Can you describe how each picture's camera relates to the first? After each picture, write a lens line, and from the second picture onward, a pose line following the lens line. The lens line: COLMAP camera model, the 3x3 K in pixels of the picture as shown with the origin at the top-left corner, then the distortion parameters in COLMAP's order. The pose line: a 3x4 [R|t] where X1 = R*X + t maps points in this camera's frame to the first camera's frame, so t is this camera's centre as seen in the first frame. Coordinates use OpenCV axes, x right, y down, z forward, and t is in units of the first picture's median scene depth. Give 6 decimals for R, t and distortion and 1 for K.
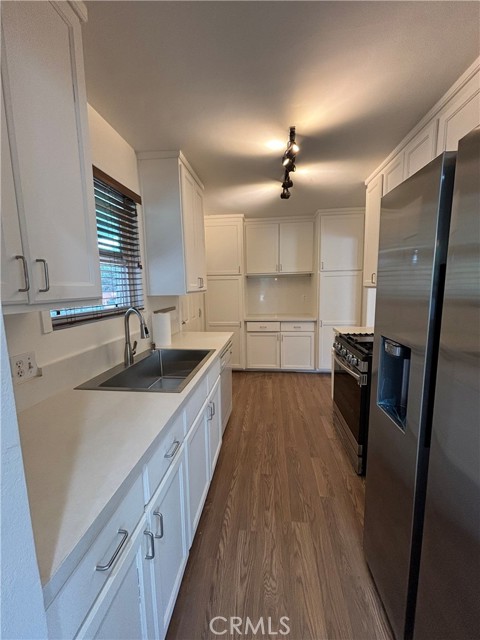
lens RADIAL K [[257.3, 0, 239.5], [0, 257.3, 318.6], [0, 0, 1]] dist [0.001302, -0.000393]
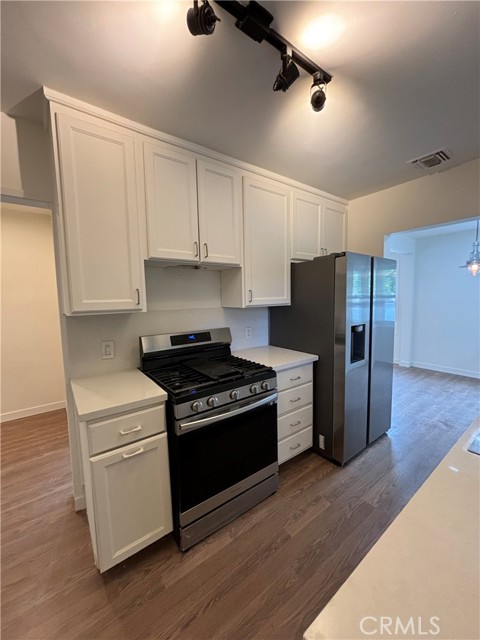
lens RADIAL K [[257.3, 0, 240.8], [0, 257.3, 319.9], [0, 0, 1]] dist [0.001302, -0.000393]
pose [[-0.689351, -0.039206, 0.723366, -0.140282], [0.123117, 0.977668, 0.170317, -0.227294], [-0.713889, 0.206467, -0.669130, 1.622370]]
